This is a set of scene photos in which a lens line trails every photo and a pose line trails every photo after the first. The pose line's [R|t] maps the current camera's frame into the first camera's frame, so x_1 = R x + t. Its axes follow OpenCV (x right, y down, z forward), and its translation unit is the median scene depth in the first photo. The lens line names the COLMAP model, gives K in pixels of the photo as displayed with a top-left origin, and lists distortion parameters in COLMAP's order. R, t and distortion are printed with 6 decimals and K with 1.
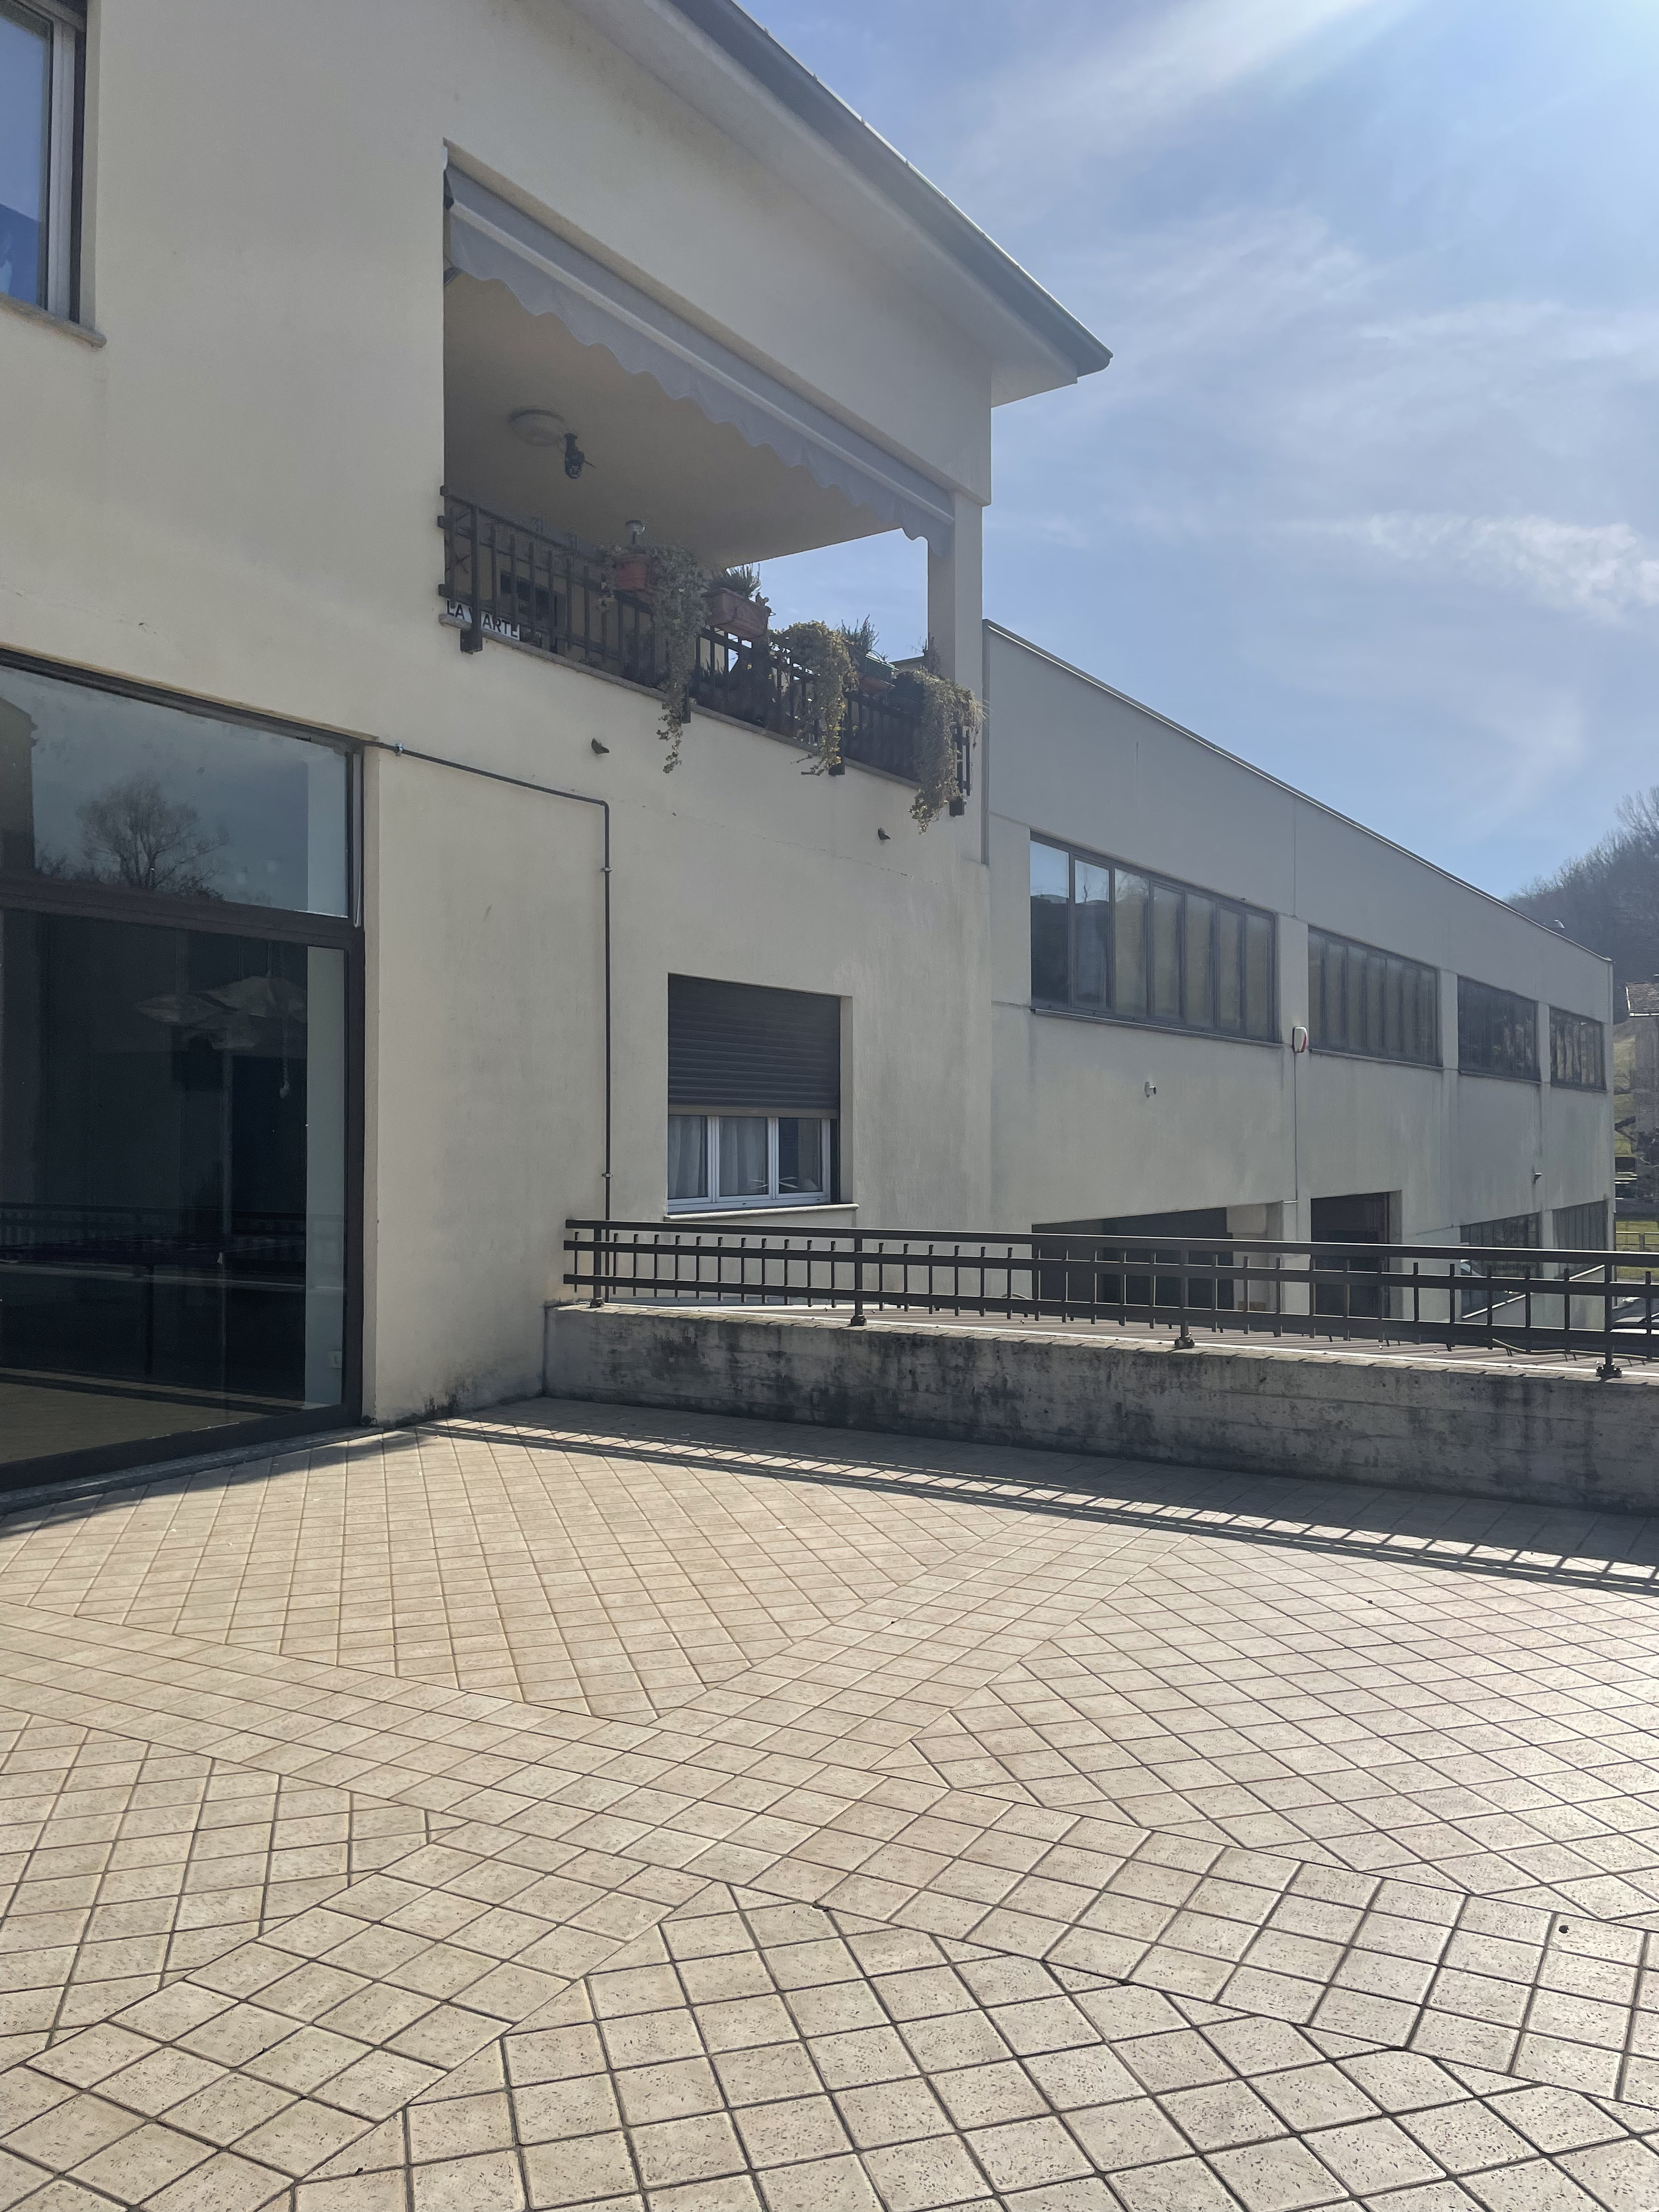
lens RADIAL K [[1646.2, 0, 836.9], [0, 1646.2, 1094.9], [0, 0, 1]] dist [0.097490, -0.122306]
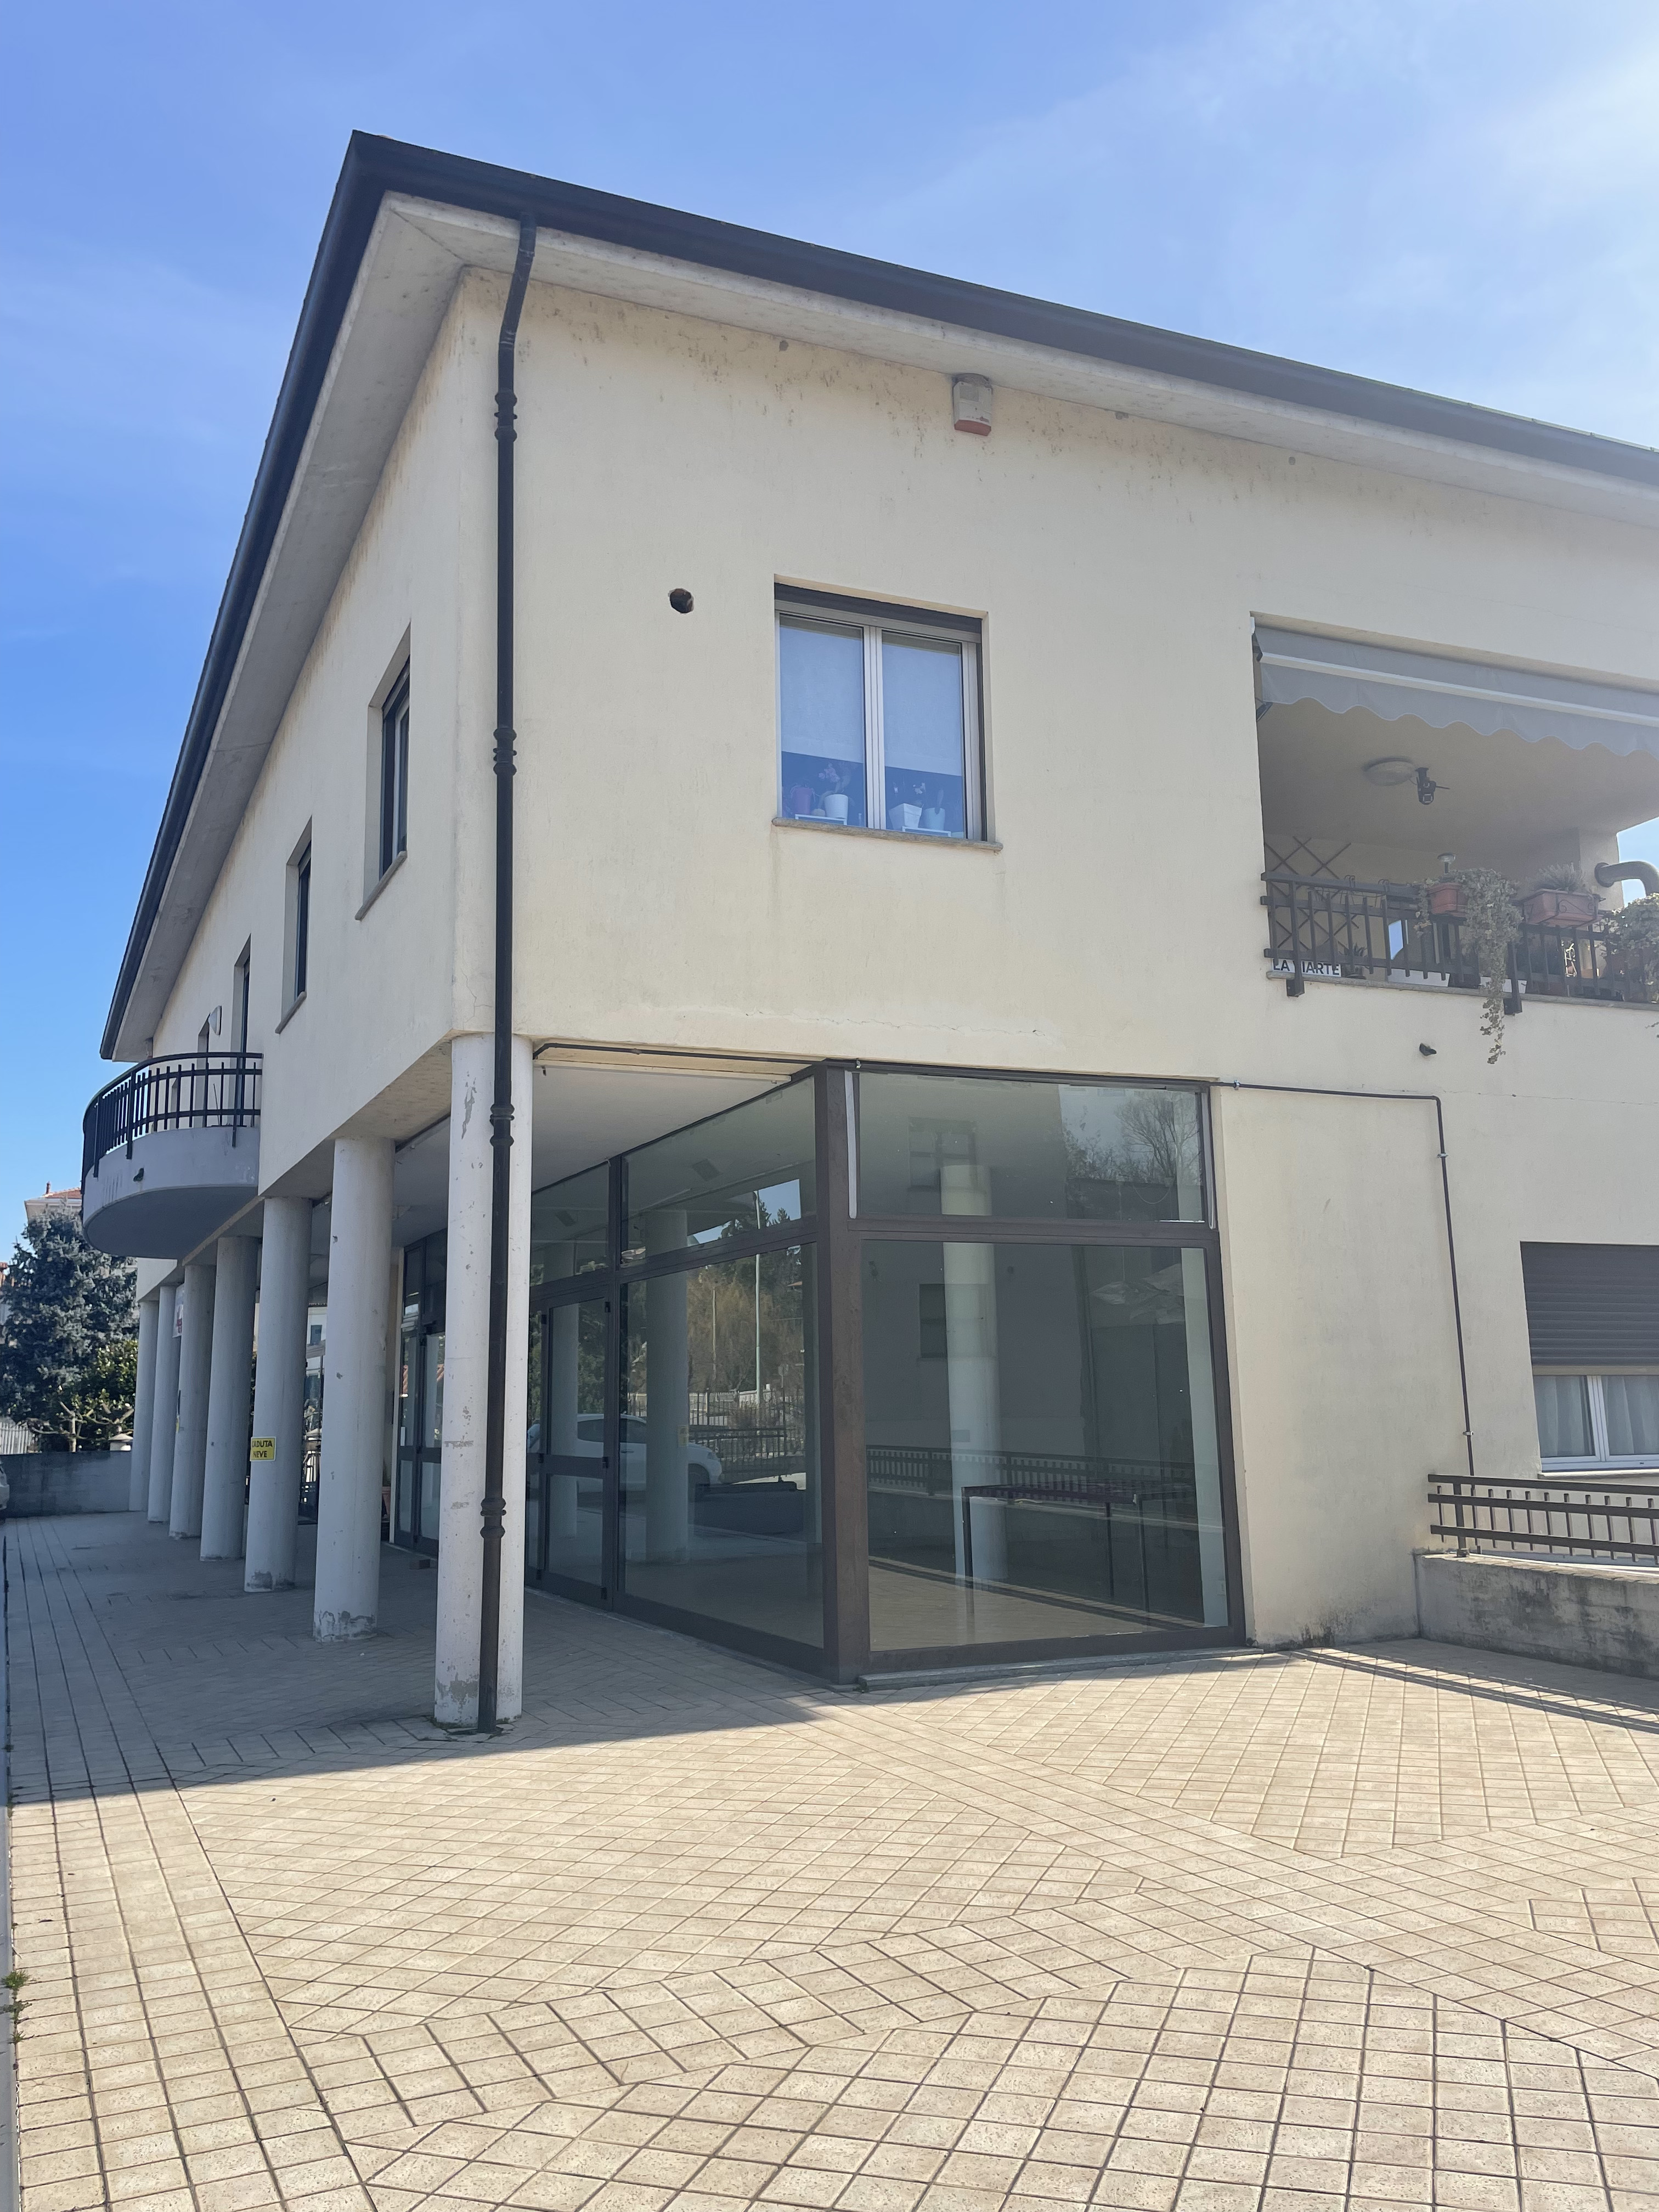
lens RADIAL K [[1646.2, 0, 836.9], [0, 1646.2, 1094.9], [0, 0, 1]] dist [0.097490, -0.122306]
pose [[0.816525, -0.116597, -0.565413, 0.189111], [0.030211, 0.986681, -0.159840, -0.009395], [0.576518, 0.113432, 0.809172, -0.178109]]
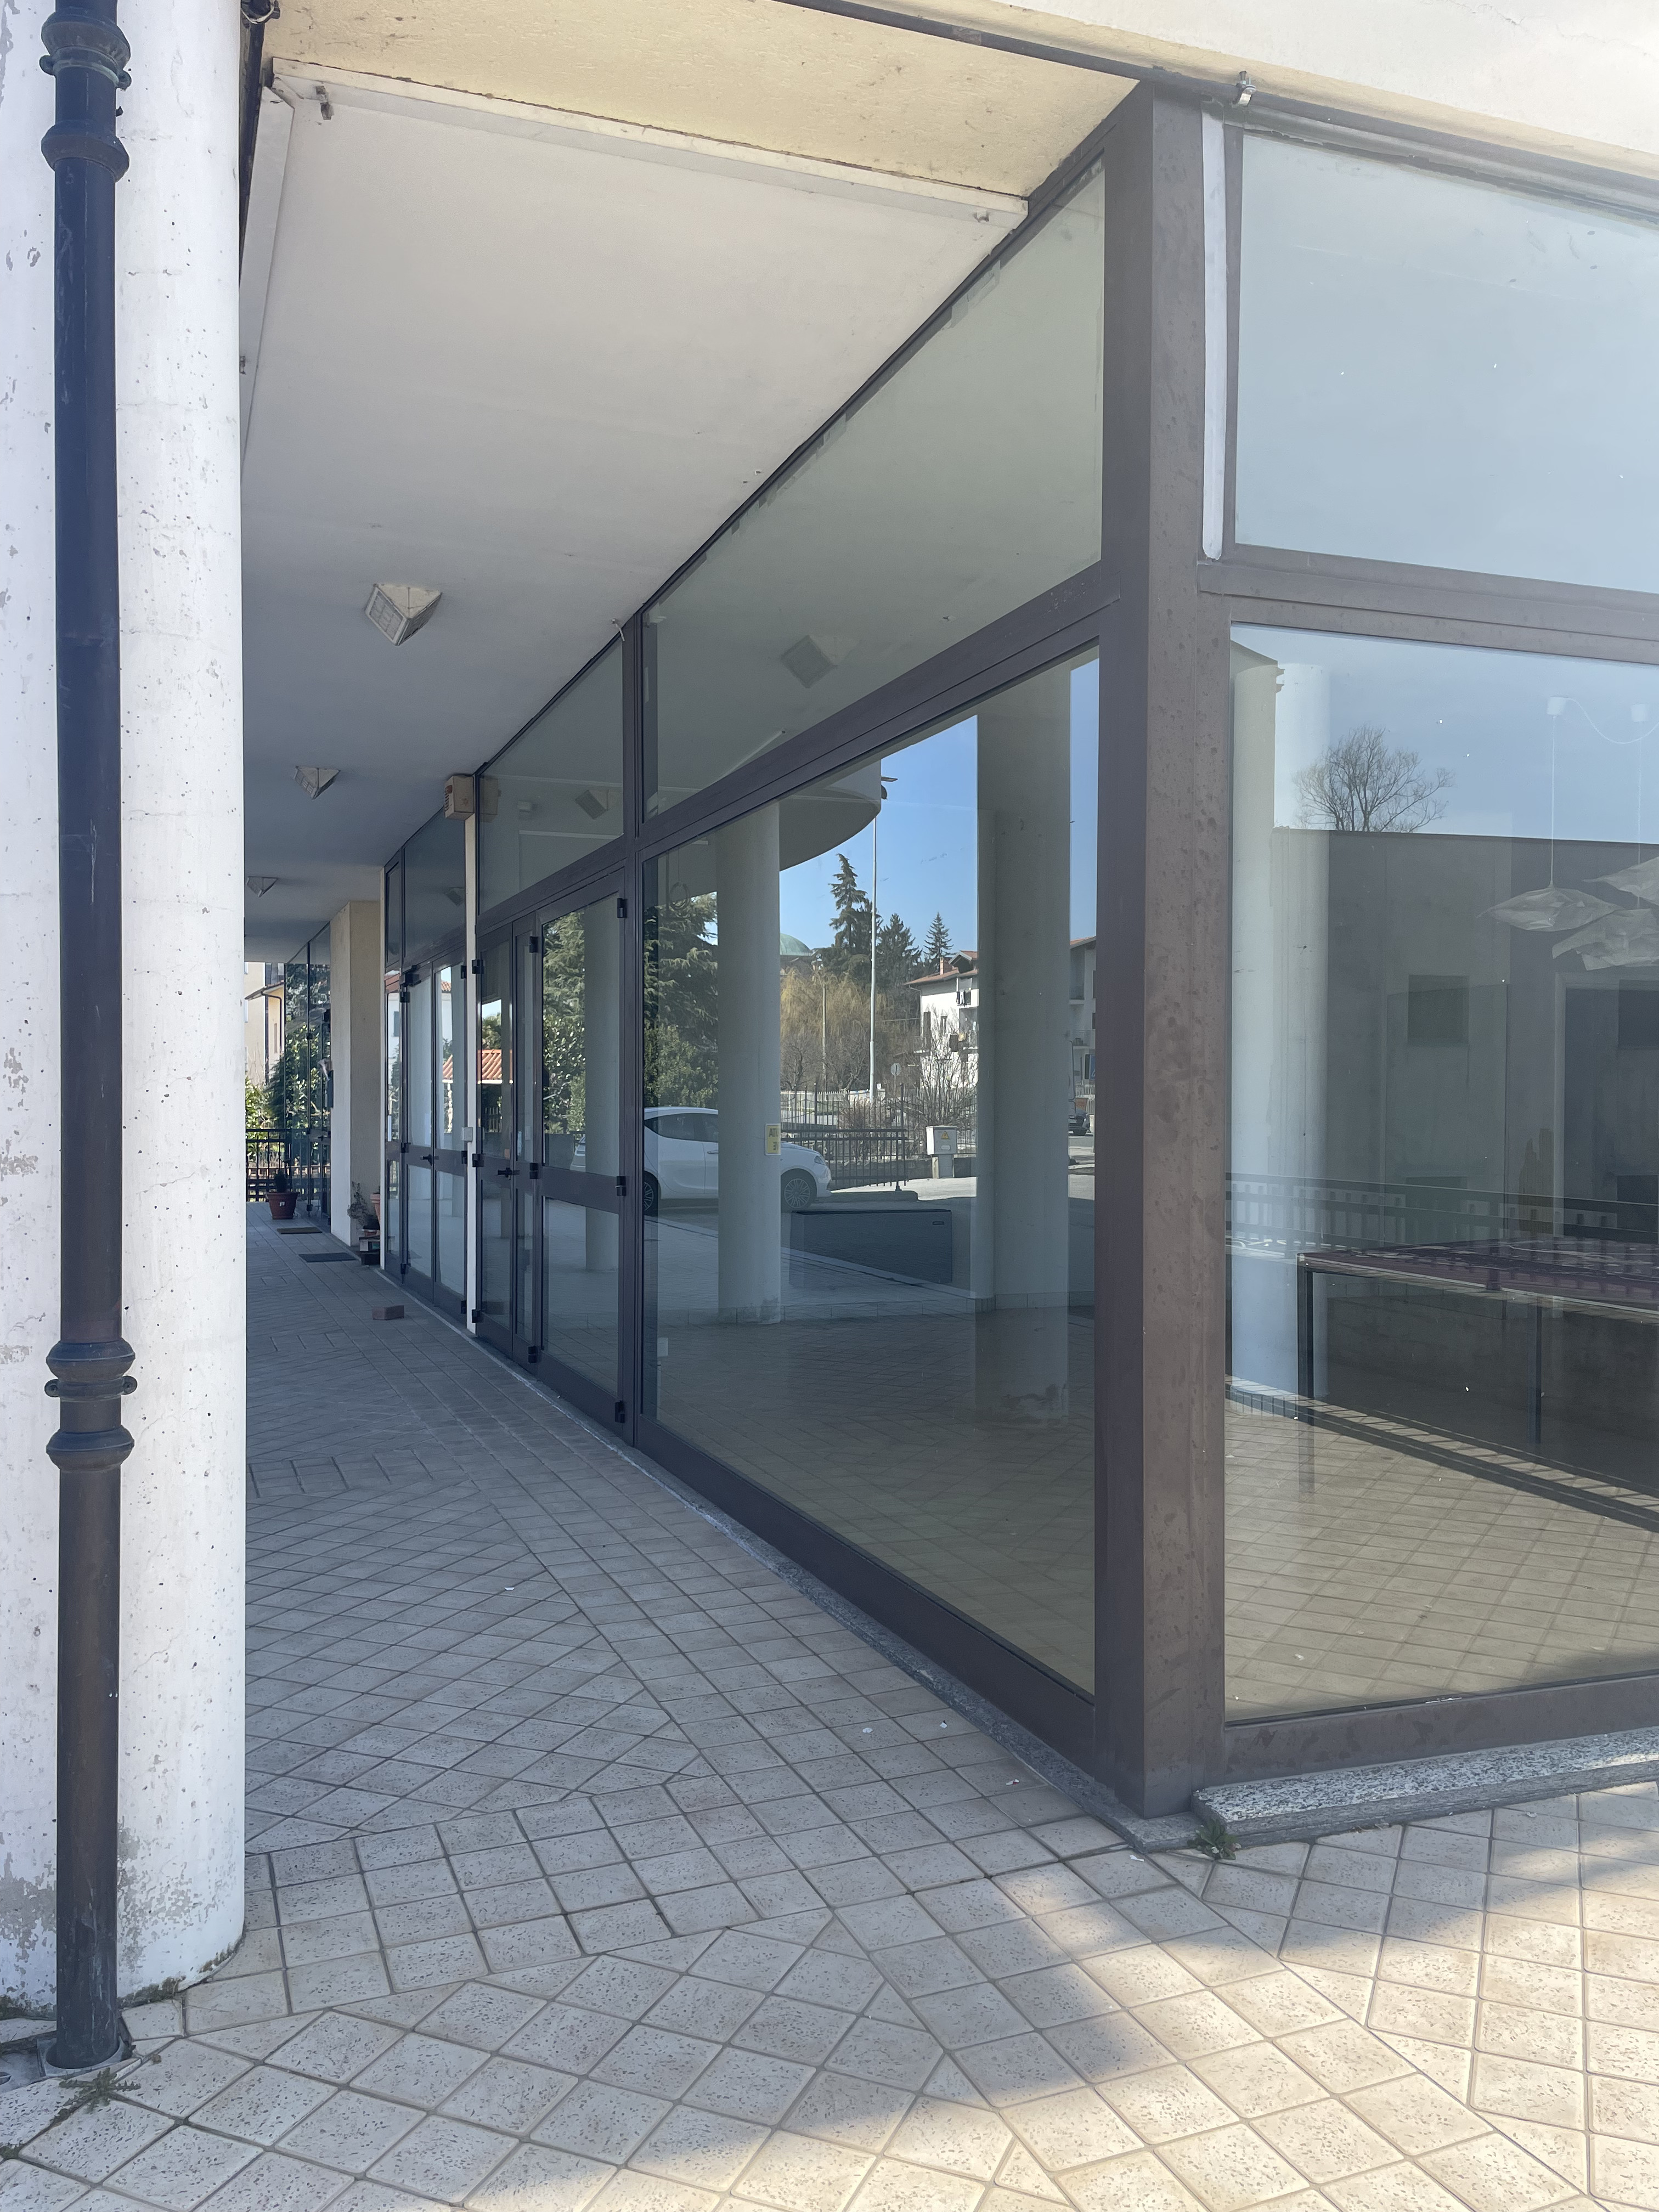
lens RADIAL K [[1646.2, 0, 836.9], [0, 1646.2, 1094.9], [0, 0, 1]] dist [0.097490, -0.122306]
pose [[0.777479, 0.003076, -0.628901, -0.217669], [0.009274, 0.999823, 0.016355, 0.012129], [0.628840, -0.018548, 0.777313, 0.320173]]
